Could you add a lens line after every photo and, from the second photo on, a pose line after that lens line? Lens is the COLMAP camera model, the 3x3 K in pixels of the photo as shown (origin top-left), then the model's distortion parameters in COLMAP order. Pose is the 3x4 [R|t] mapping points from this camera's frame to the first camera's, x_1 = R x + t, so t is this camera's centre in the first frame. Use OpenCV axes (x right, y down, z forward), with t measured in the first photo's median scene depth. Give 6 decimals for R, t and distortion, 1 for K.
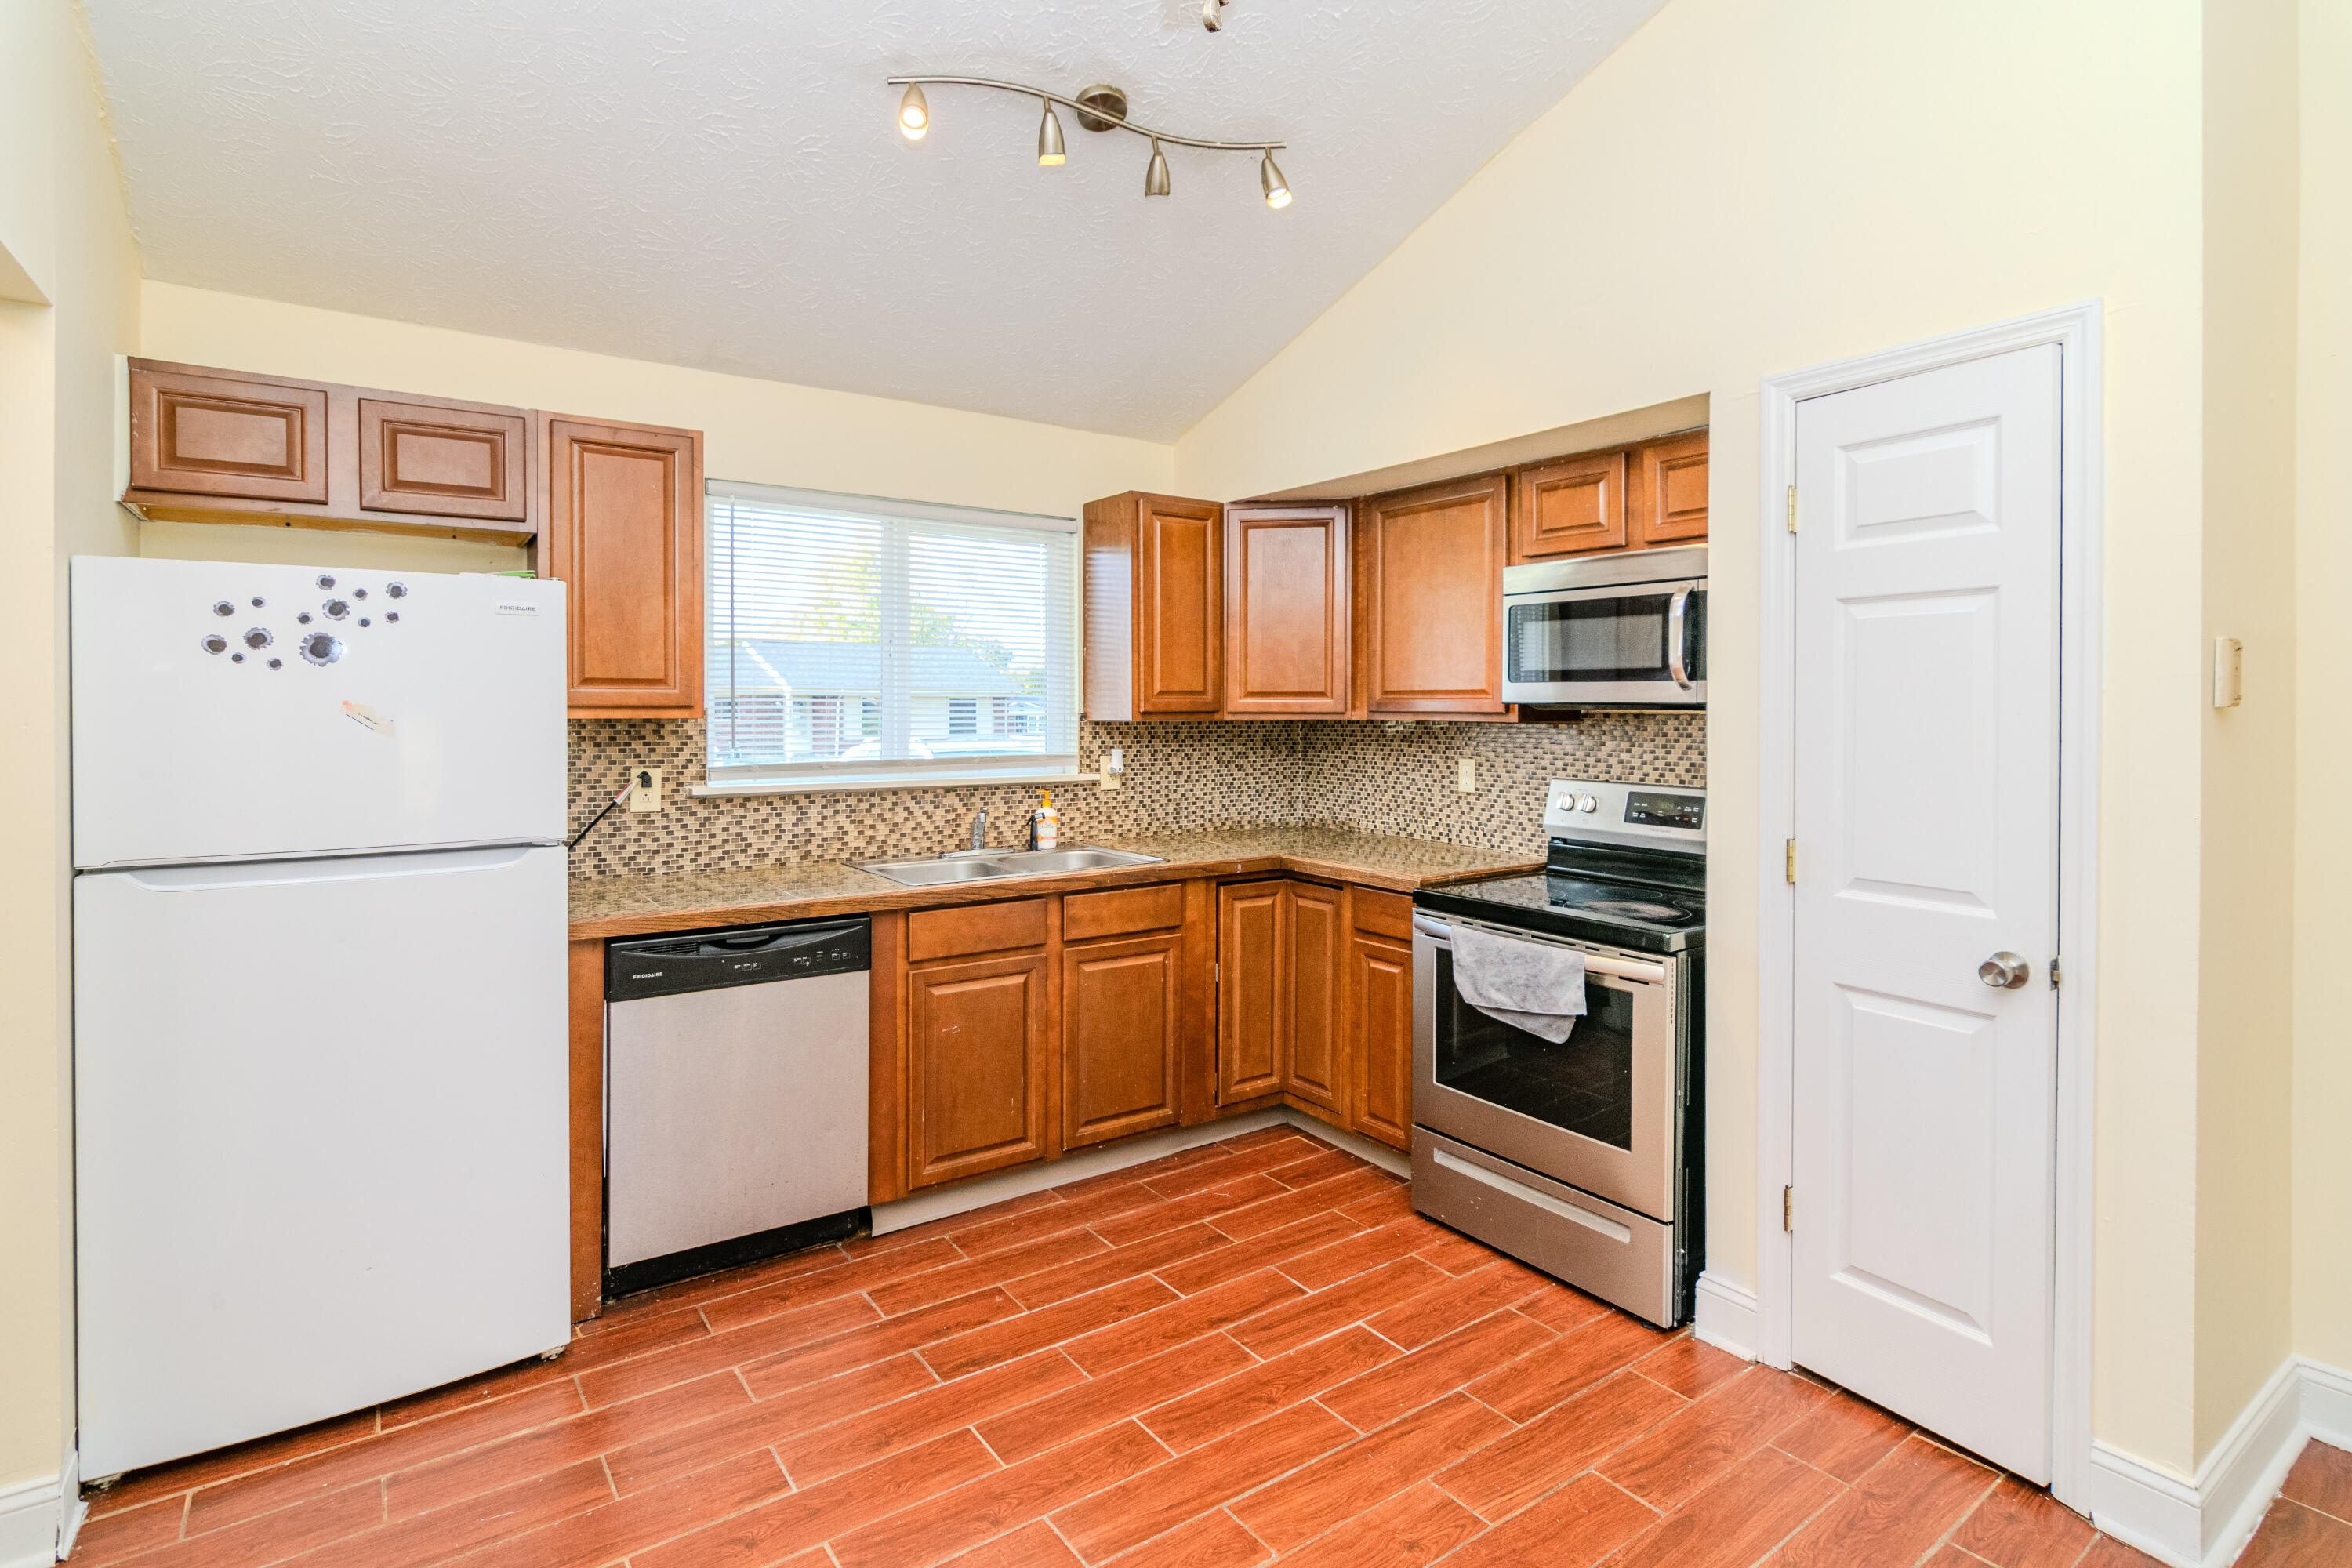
lens RADIAL K [[1152.9, 0, 1217.3], [0, 1152.9, 716.4], [0, 0, 1]] dist [-0.003177, -0.001467]
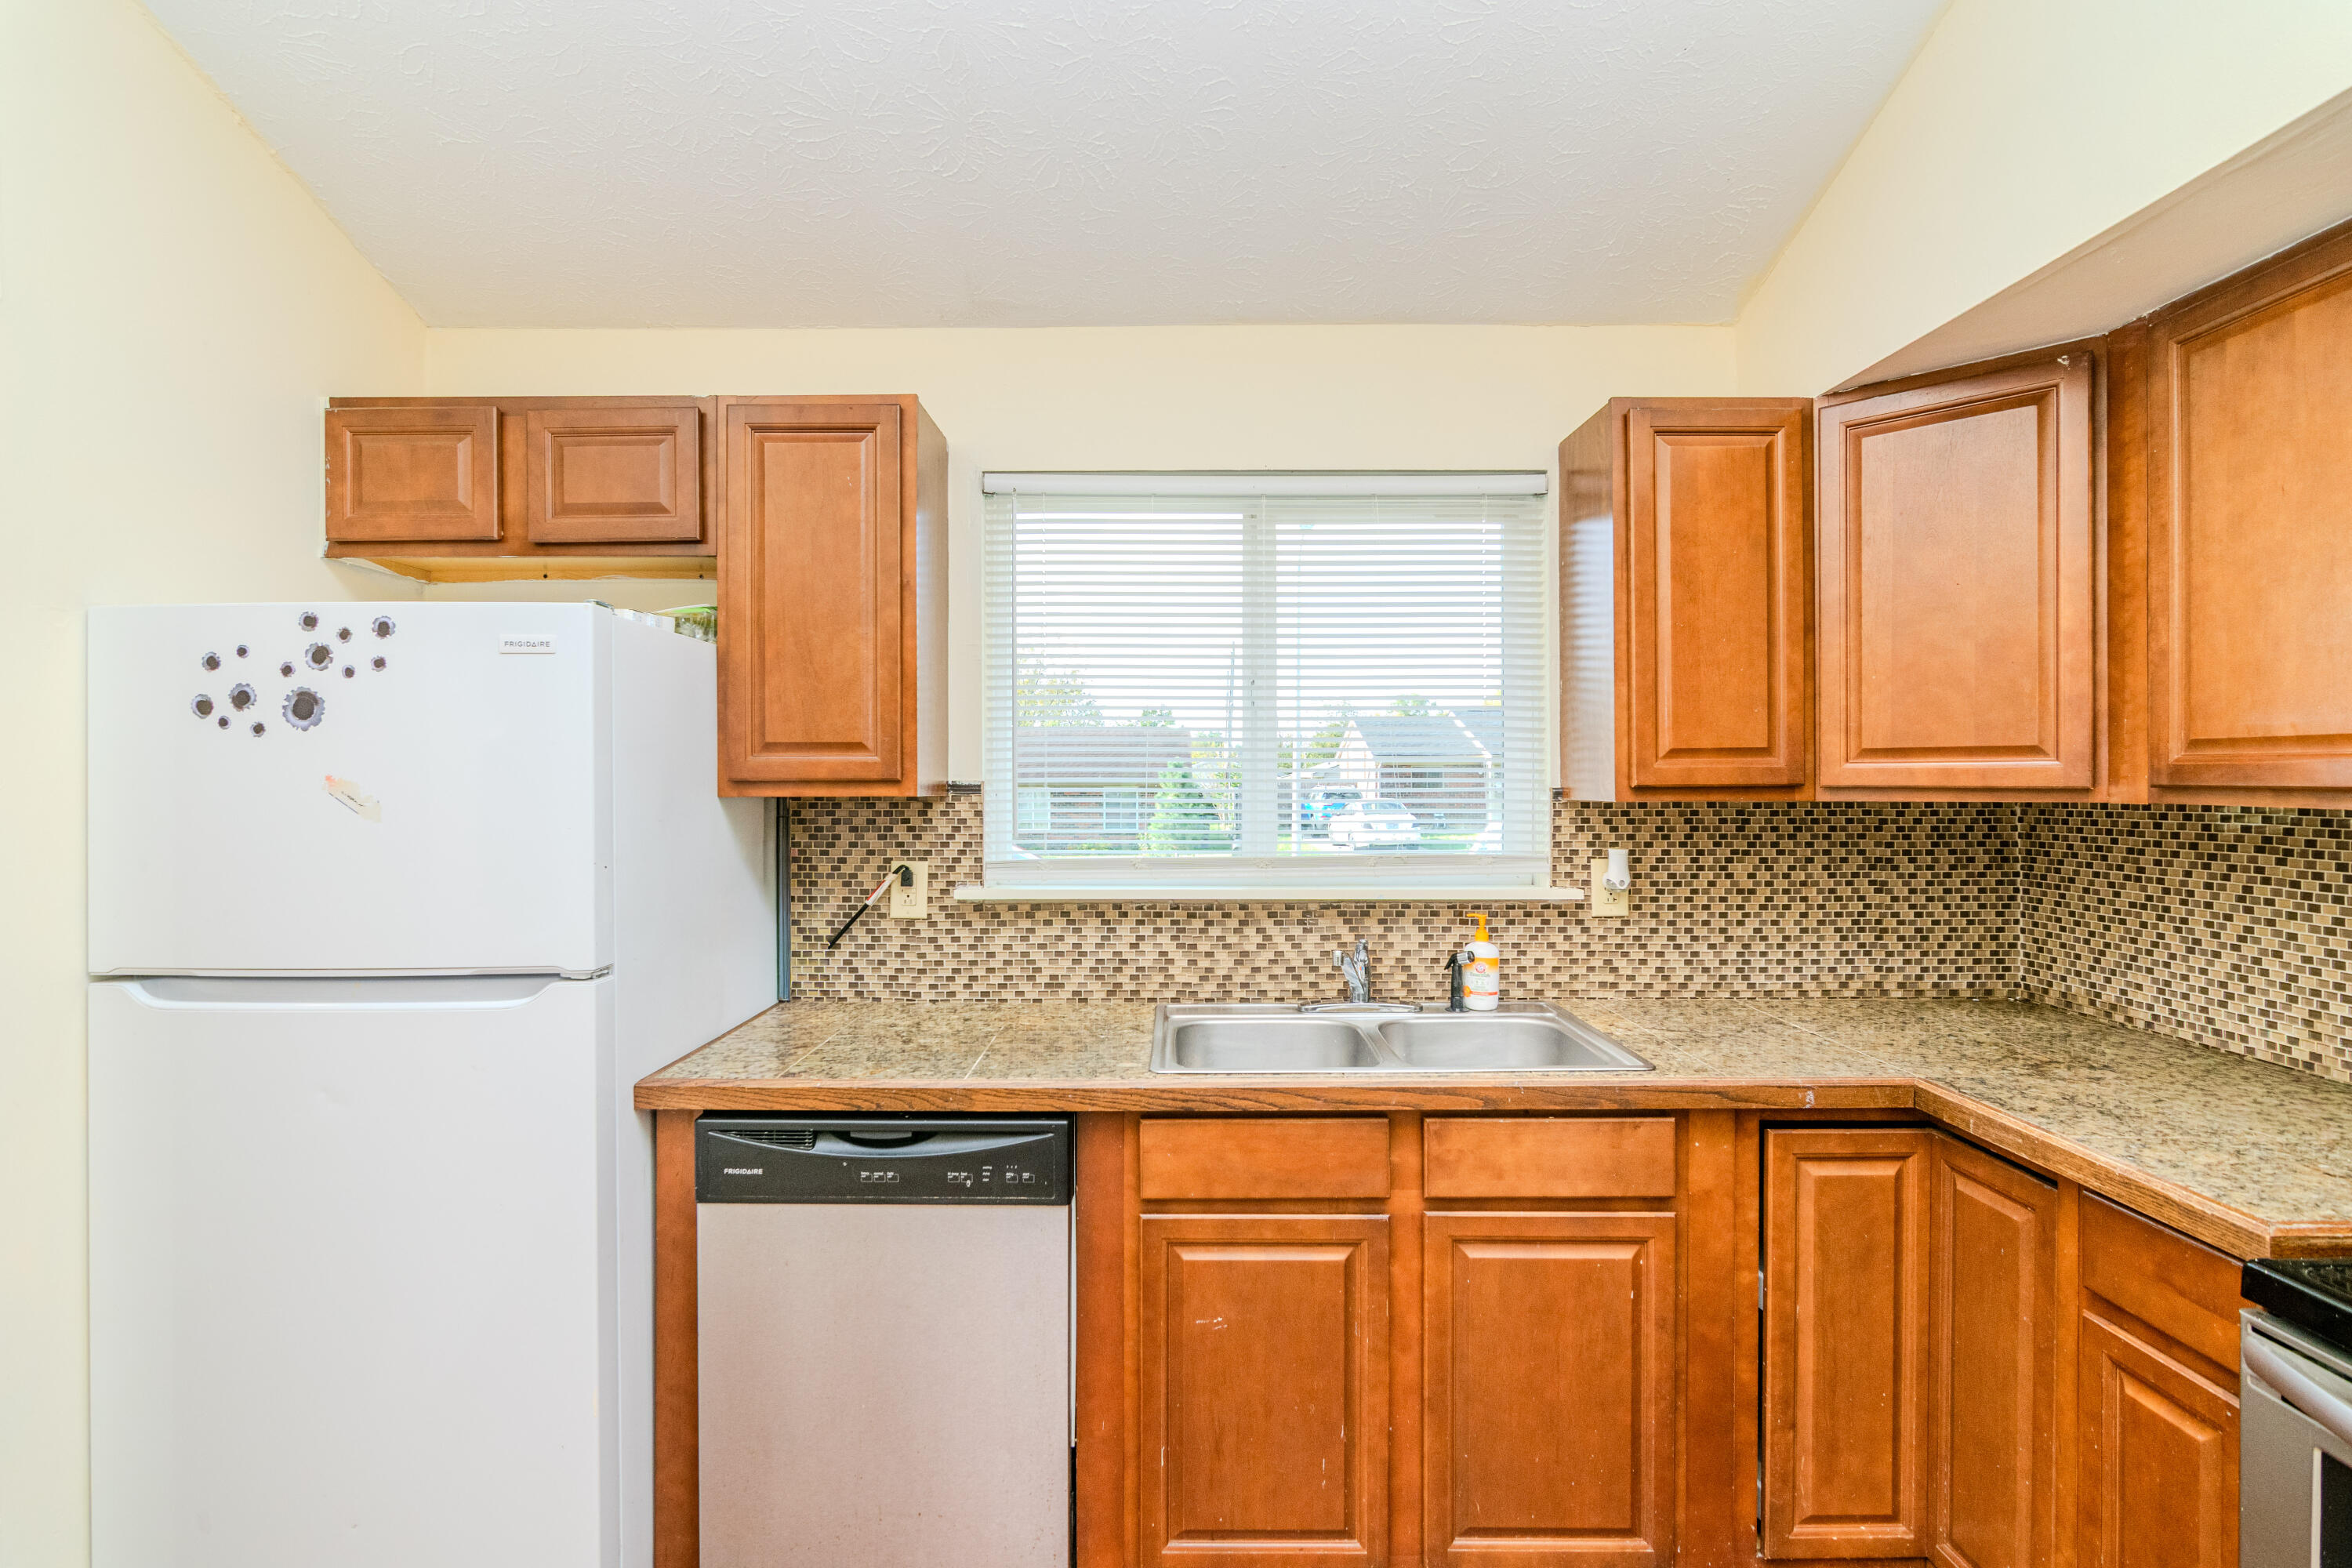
lens RADIAL K [[1182.8, 0, 1187.0], [0, 1182.8, 780.1], [0, 0, 1]] dist [-0.005761, -0.001639]
pose [[0.813282, -0.001609, -0.581867, 0.102051], [-0.001168, 0.999990, -0.004398, -0.004812], [0.581868, 0.004257, 0.813272, 0.442497]]
